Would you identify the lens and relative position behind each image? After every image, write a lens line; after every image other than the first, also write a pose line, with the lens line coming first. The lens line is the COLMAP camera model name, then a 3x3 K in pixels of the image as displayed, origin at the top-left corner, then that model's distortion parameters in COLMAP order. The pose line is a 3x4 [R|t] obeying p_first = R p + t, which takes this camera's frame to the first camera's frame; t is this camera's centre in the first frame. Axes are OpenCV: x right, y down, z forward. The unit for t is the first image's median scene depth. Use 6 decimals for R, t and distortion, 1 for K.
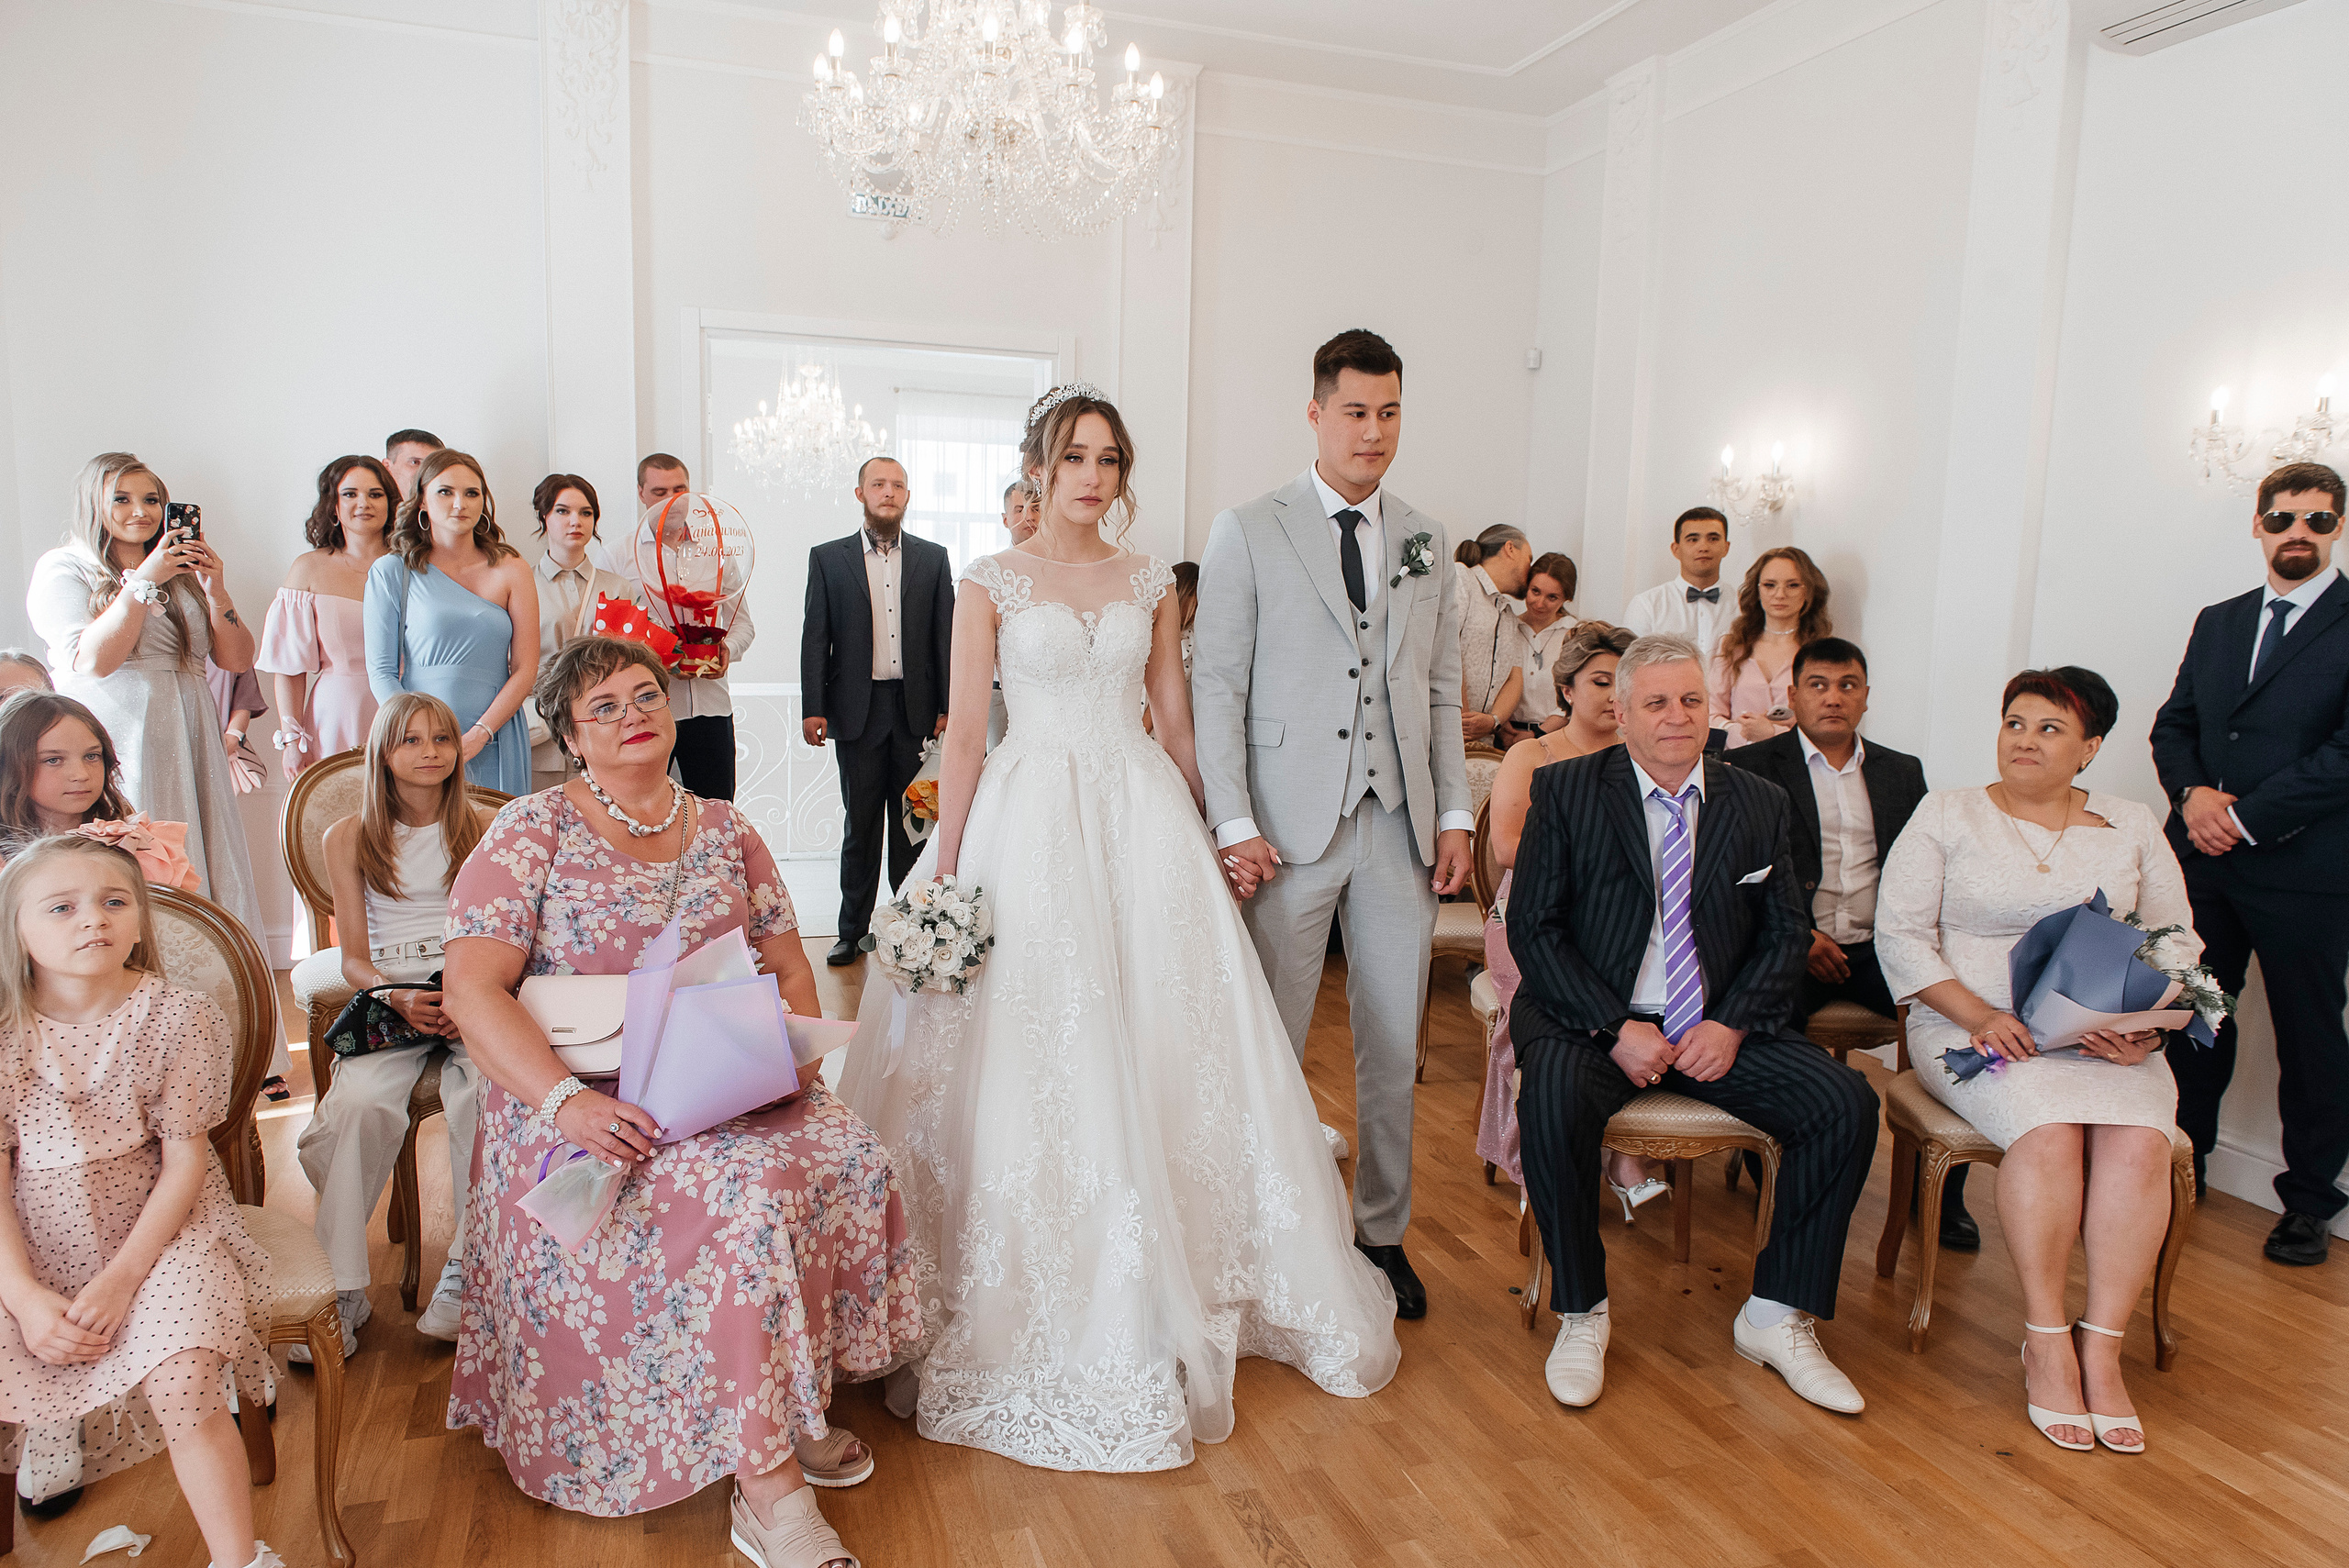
lens RADIAL K [[1627.9, 0, 1198.8], [0, 1627.9, 785.8], [0, 0, 1]] dist [0.010173, -0.018377]
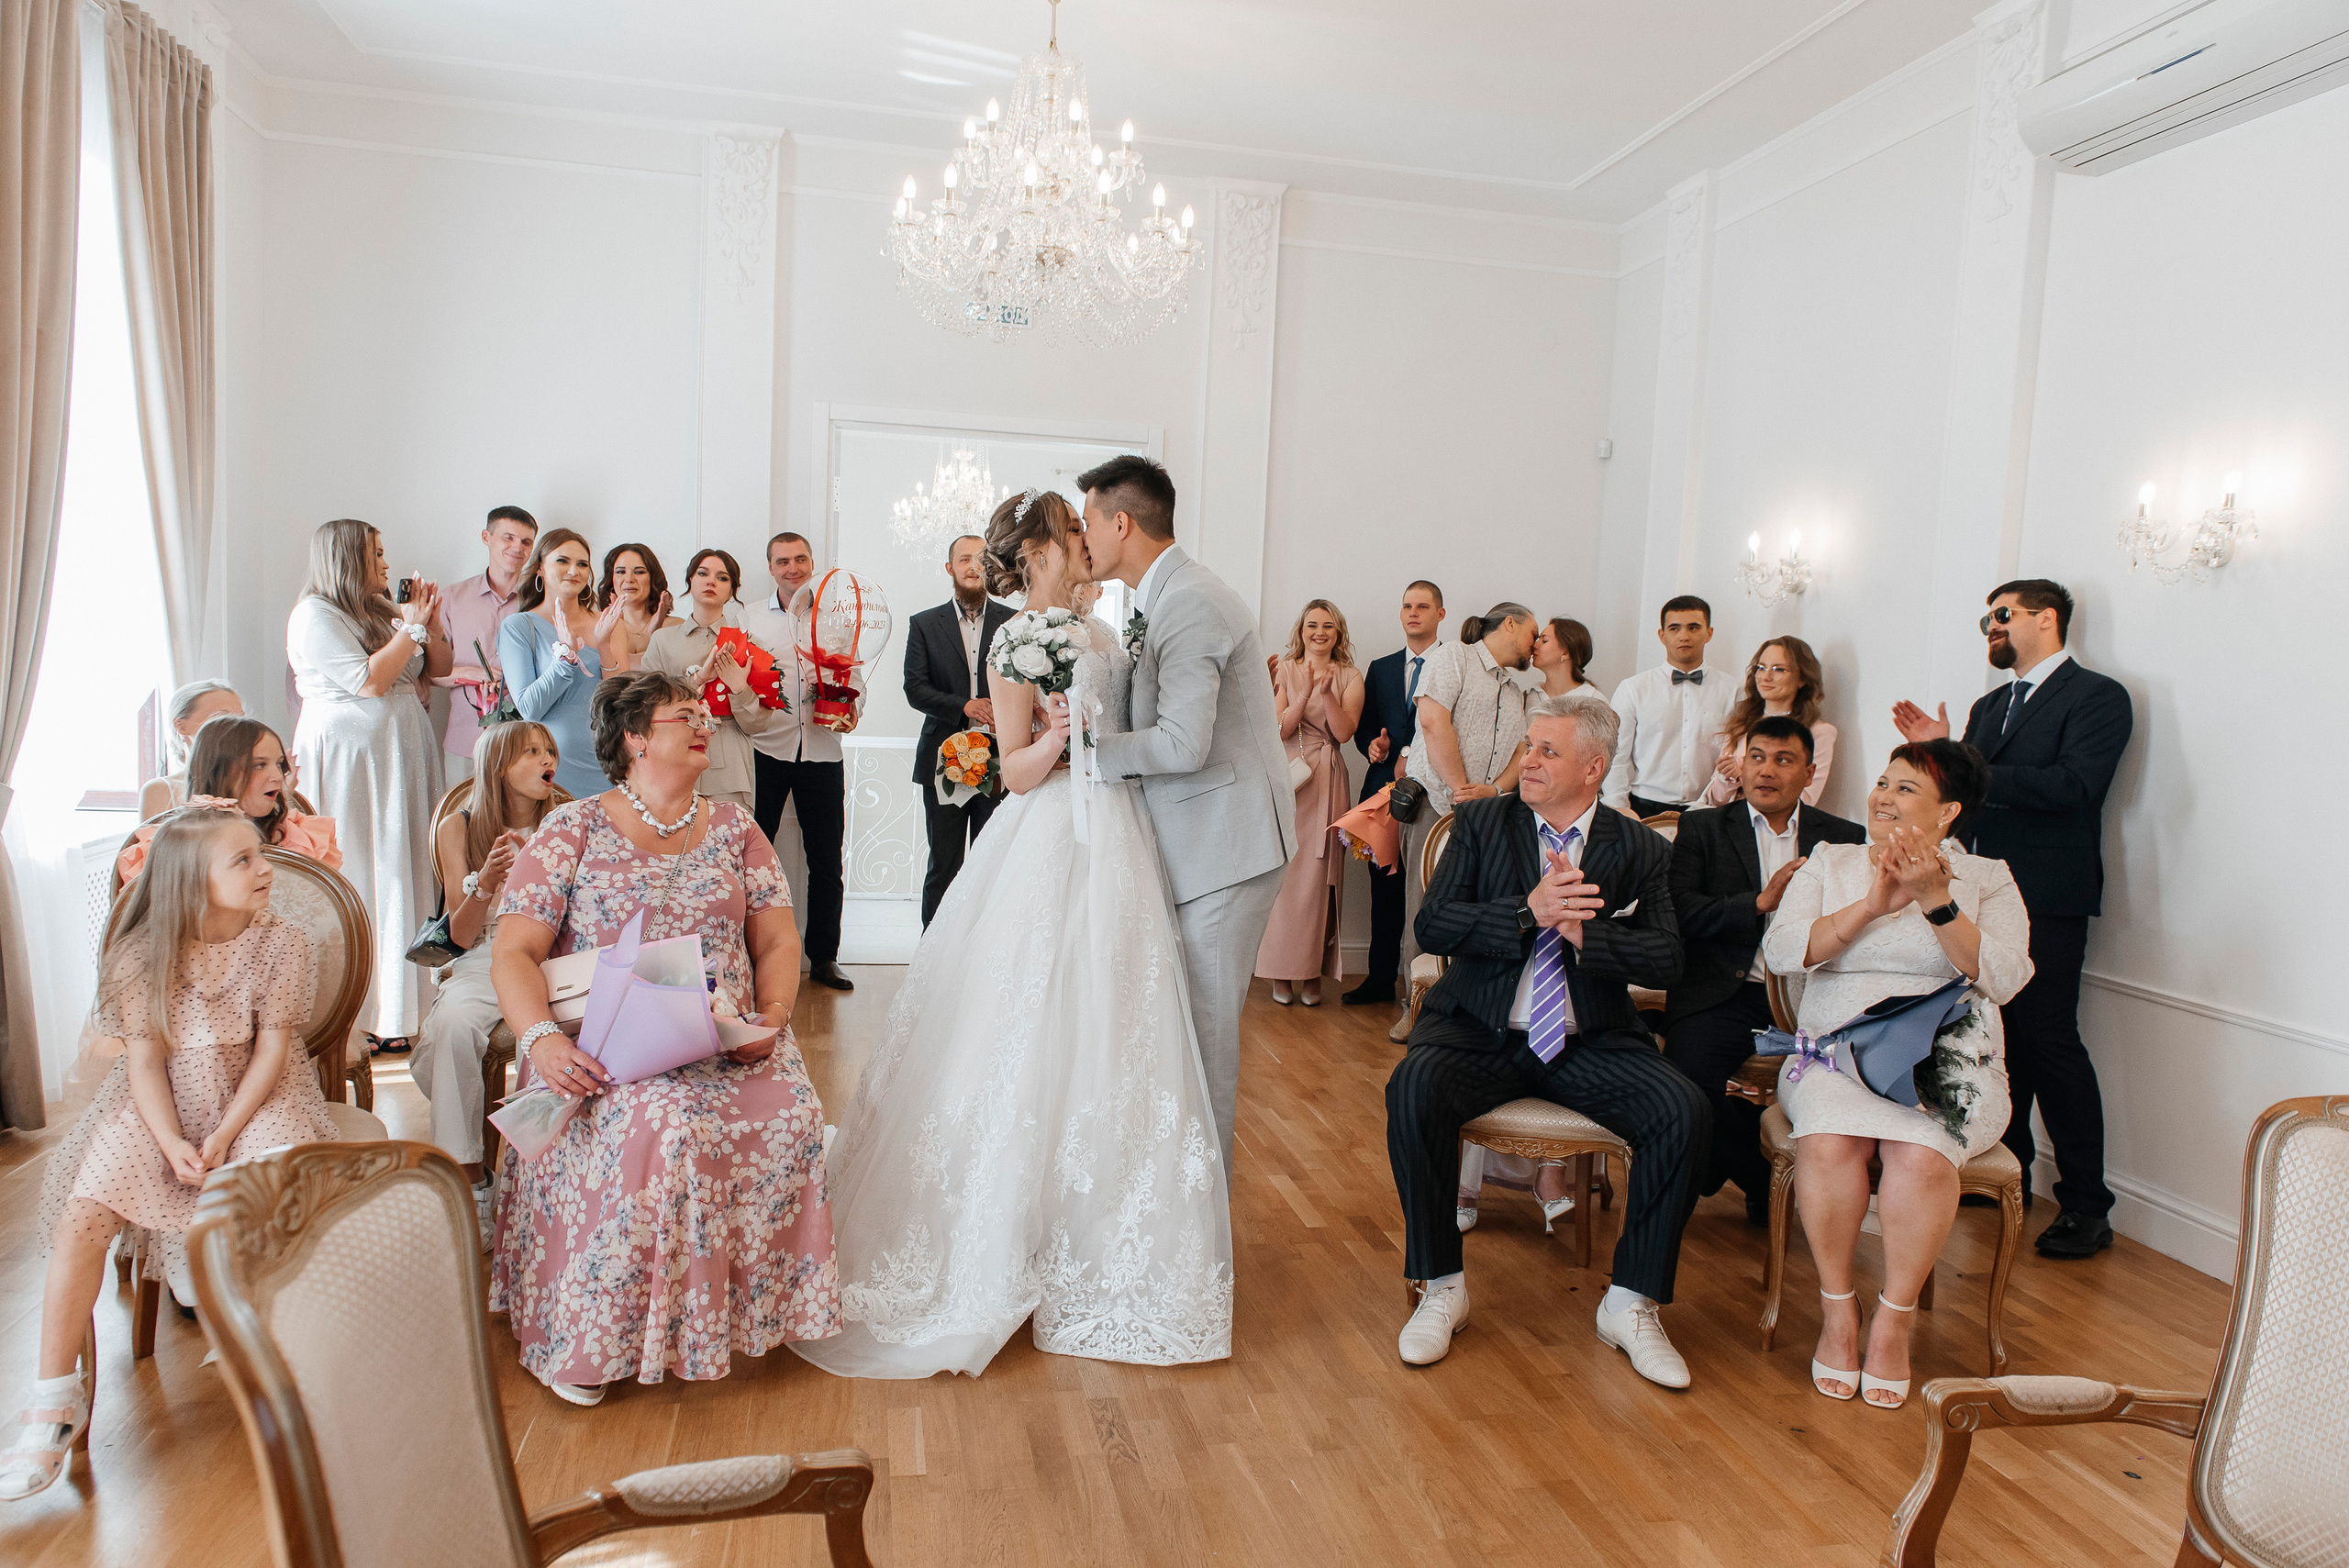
lens RADIAL K [[1627.9, 0, 1188.1], [0, 1627.9, 772.3], [0, 0, 1]] dist [0.010173, -0.018377]
pose [[0.992094, 0.027565, -0.122435, 0.182453], [-0.034297, 0.997994, -0.053222, 0.030619], [0.120723, 0.057000, 0.991048, -0.164326]]
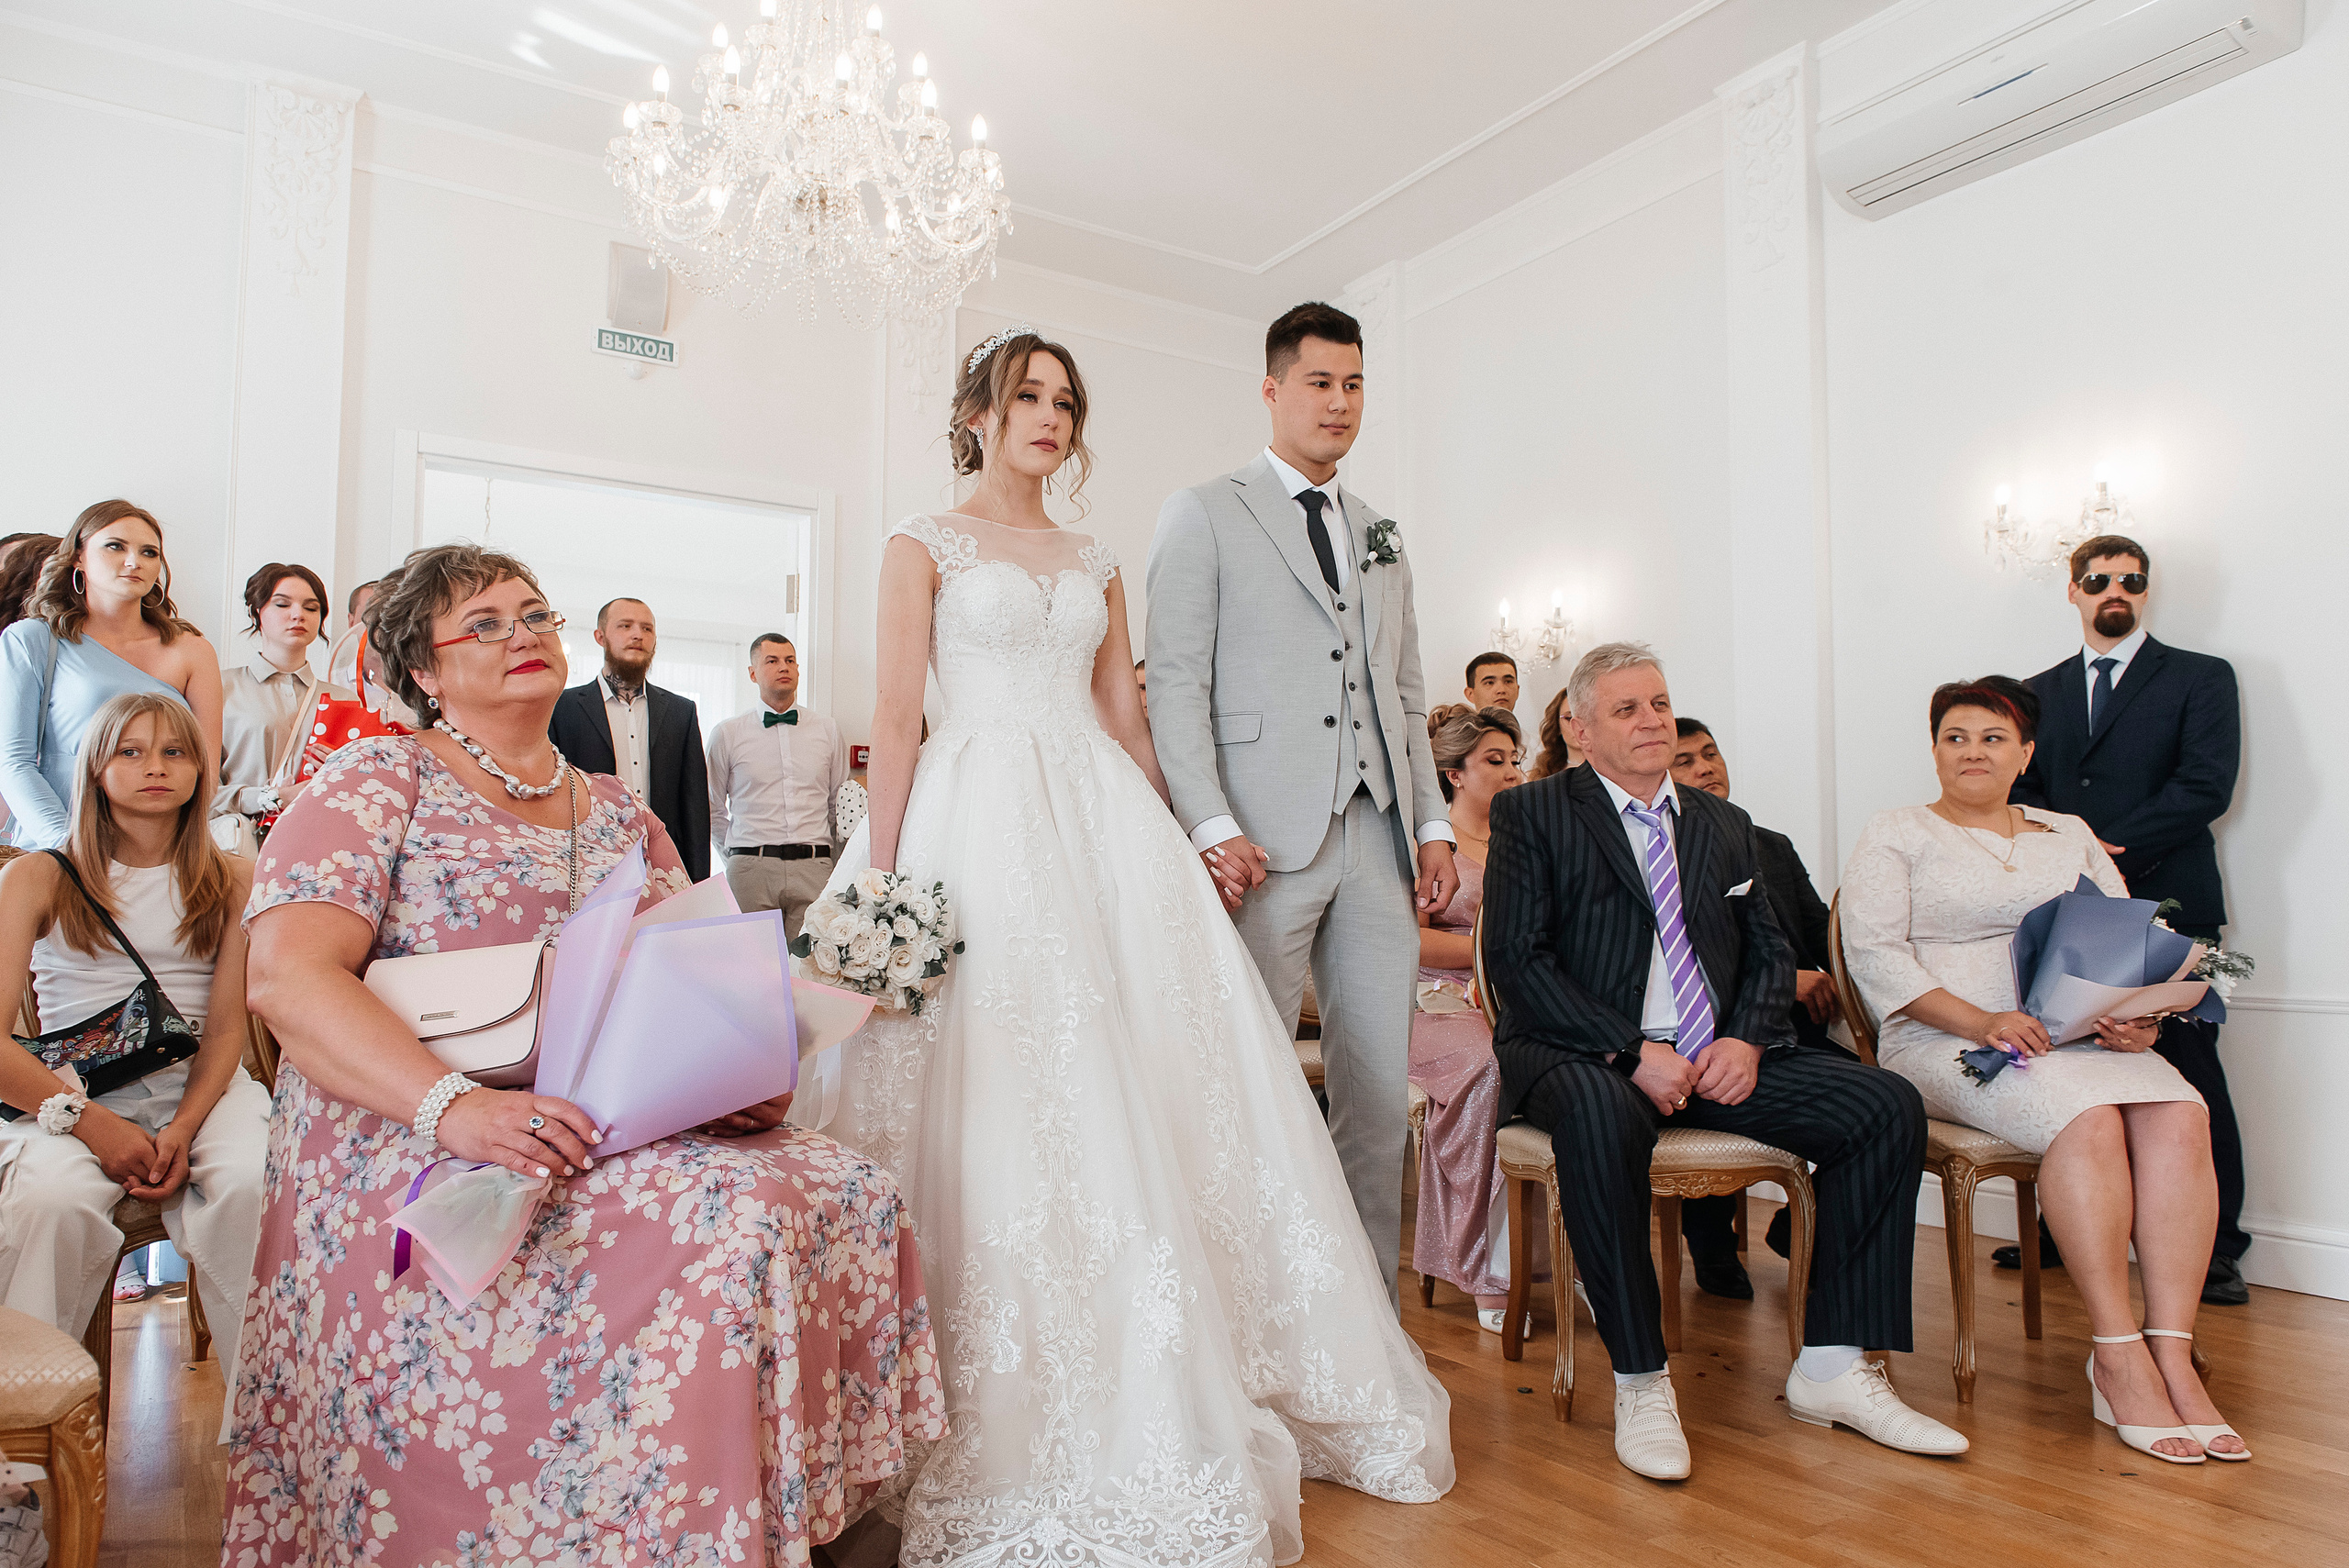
lens RADIAL K [[1627.9, 0, 1202.2], [0, 1627.9, 789.6], [0, 0, 1]] dist [0.010173, -0.018377]
pose [[0.971549, -0.009841, 0.236633, -0.186274], [0.055604, 0.980687, -0.187513, 0.163712], [-0.230218, 0.195336, 0.953333, 0.173852]]
